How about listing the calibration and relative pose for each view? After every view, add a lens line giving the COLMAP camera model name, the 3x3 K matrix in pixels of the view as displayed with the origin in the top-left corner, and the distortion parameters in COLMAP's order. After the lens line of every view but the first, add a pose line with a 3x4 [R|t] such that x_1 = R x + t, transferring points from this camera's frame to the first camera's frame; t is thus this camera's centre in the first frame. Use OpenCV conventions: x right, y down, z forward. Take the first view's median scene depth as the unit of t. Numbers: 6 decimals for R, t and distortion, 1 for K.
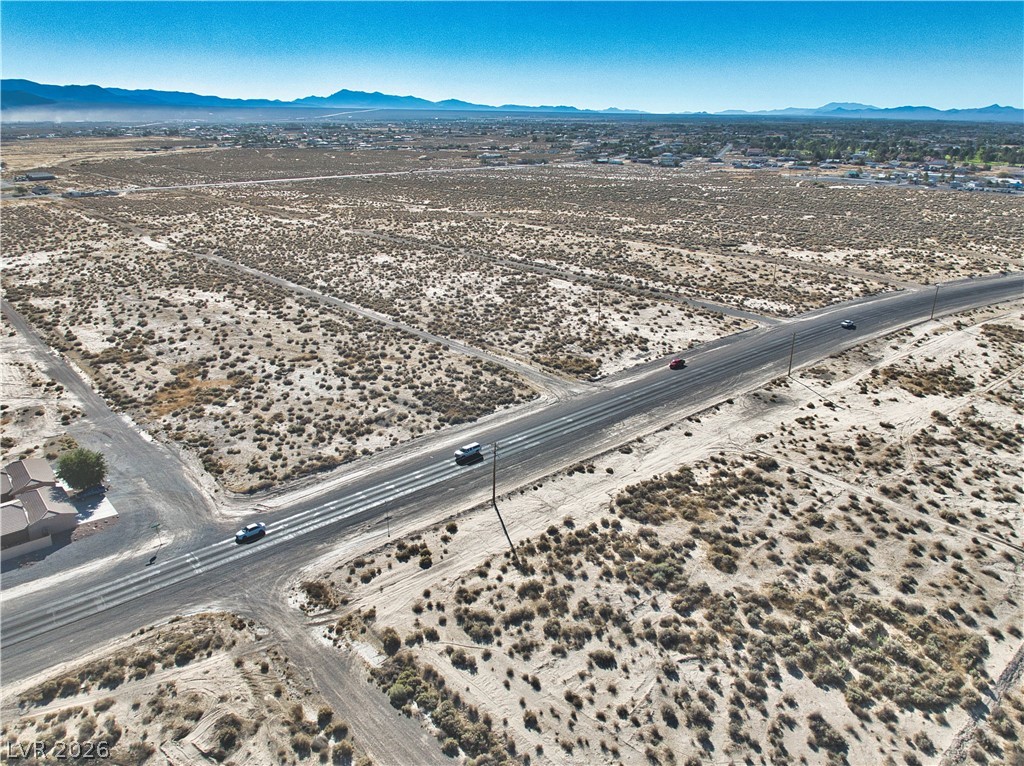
lens RADIAL K [[722.9, 0, 514.2], [0, 722.9, 434.5], [0, 0, 1]] dist [-0.005558, -0.062103]
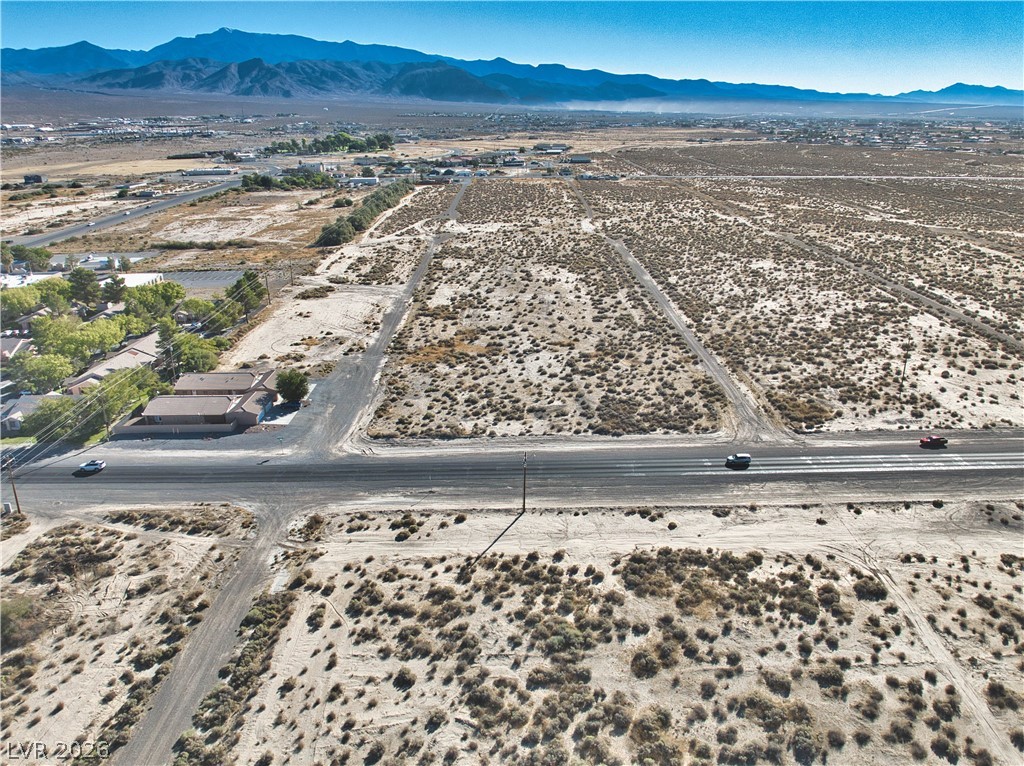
lens RADIAL K [[715.9, 0, 517.1], [0, 715.9, 452.9], [0, 0, 1]] dist [-0.014630, -0.021429]
pose [[0.755747, 0.276750, -0.593511, 0.554786], [-0.256900, 0.958955, 0.120031, -0.103738], [0.602370, 0.061759, 0.795824, 0.230270]]
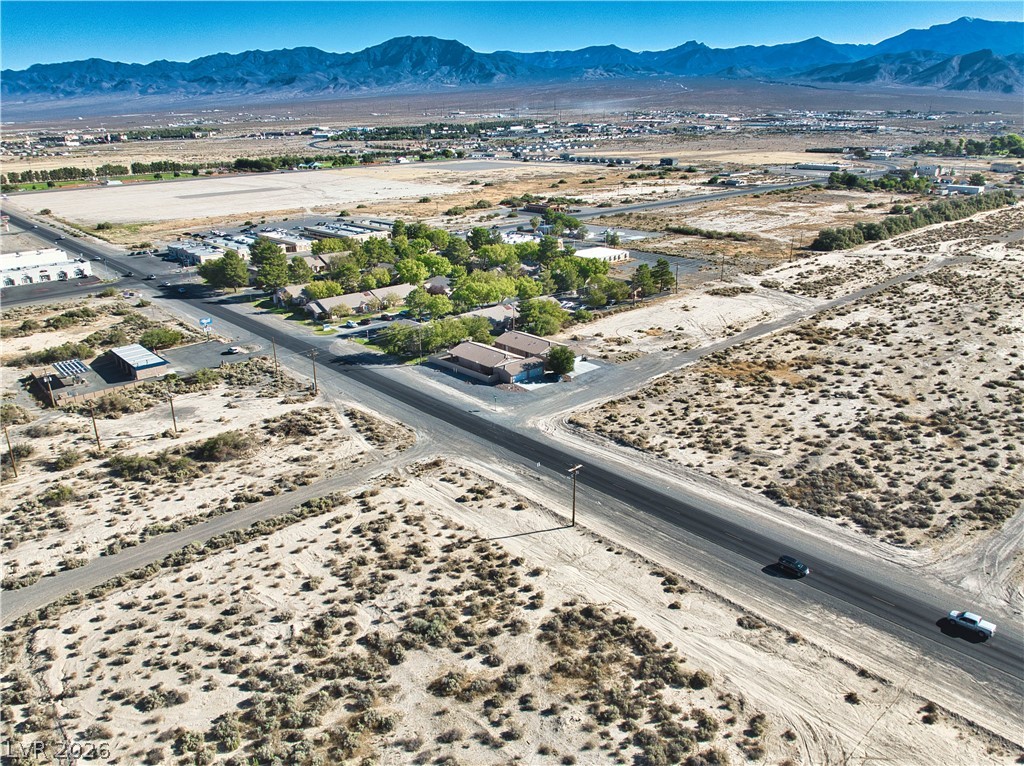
lens RADIAL K [[730.9, 0, 518.1], [0, 730.9, 421.1], [0, 0, 1]] dist [-0.031297, -0.006652]
pose [[0.015002, 0.387179, -0.921883, 0.854221], [-0.390879, 0.850889, 0.351001, -0.353778], [0.920320, 0.355079, 0.164105, 0.776218]]
